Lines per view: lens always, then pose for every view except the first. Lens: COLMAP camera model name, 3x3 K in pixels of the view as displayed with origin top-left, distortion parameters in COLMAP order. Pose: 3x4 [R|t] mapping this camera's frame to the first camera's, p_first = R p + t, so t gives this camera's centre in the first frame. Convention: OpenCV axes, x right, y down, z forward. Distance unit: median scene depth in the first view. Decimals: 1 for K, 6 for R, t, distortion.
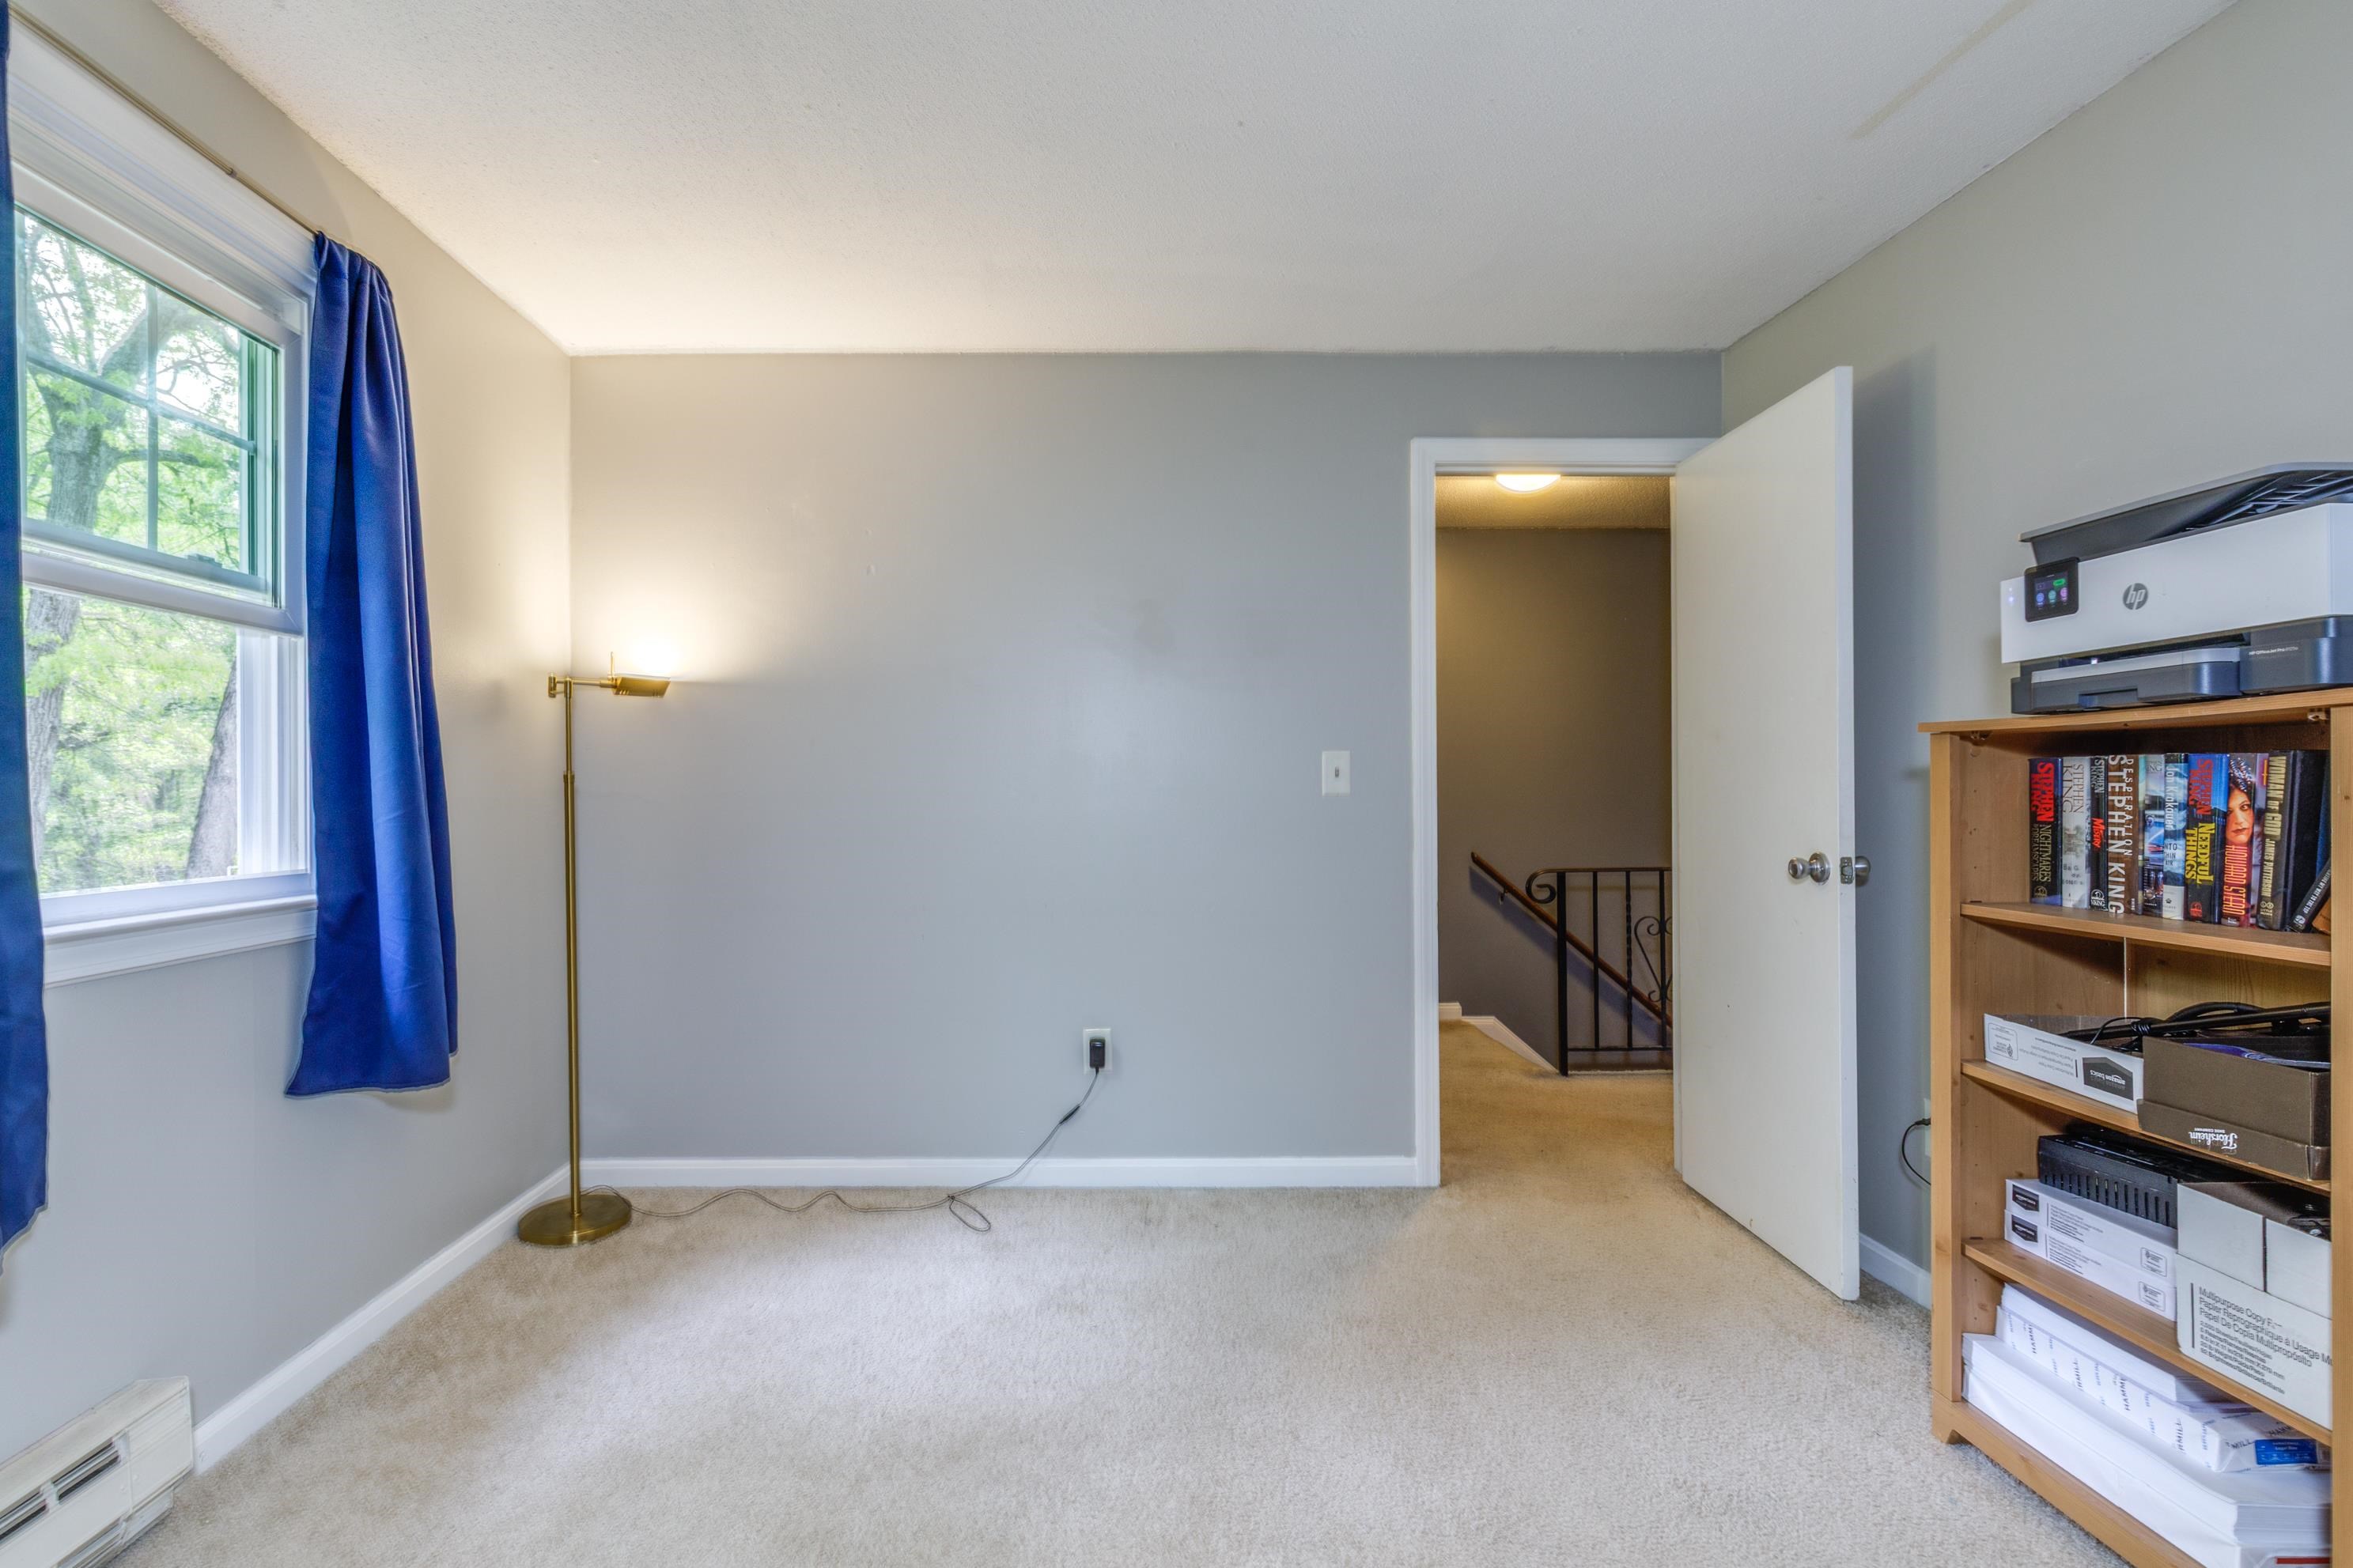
lens RADIAL K [[1063.2, 0, 1202.0], [0, 1063.2, 786.1], [0, 0, 1]] dist [0.003763, -0.004986]
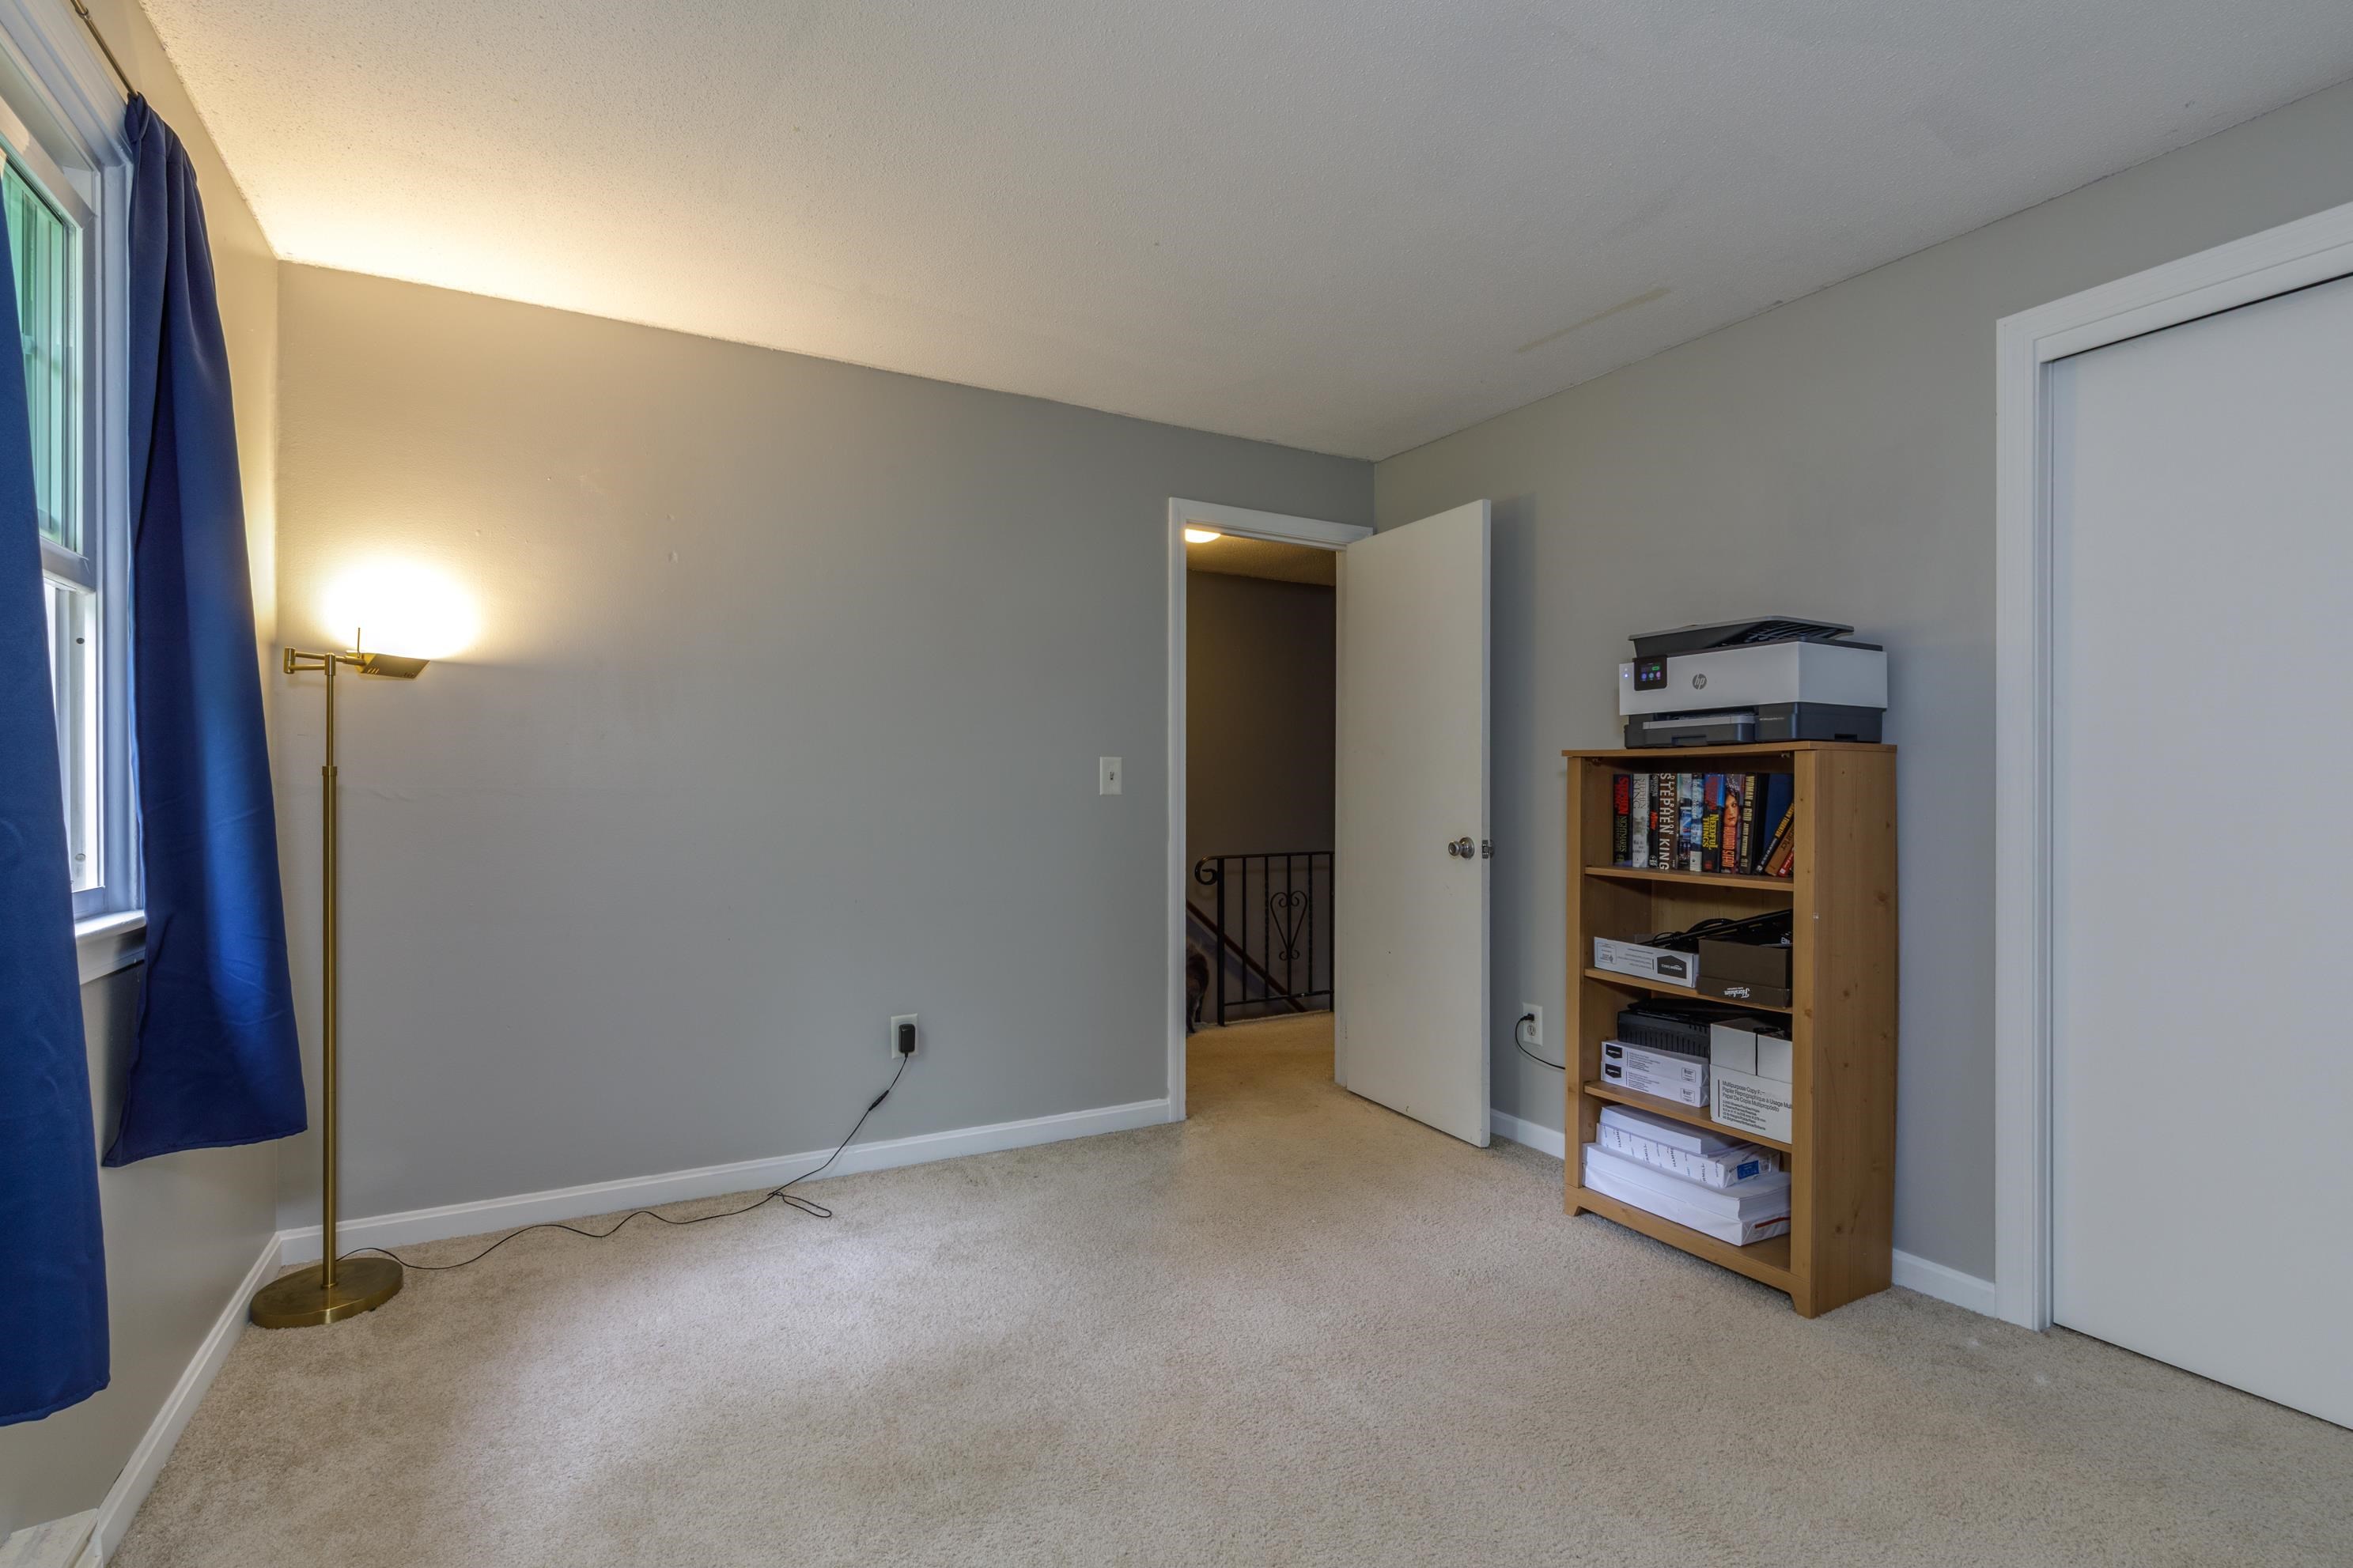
lens RADIAL K [[1077.7, 0, 1165.2], [0, 1077.7, 787.3], [0, 0, 1]] dist [0.004556, -0.000836]
pose [[0.881072, 0.006446, 0.472938, -0.596340], [-0.008068, 0.999966, 0.001400, -0.003259], [-0.472913, -0.005049, 0.881095, -0.104271]]
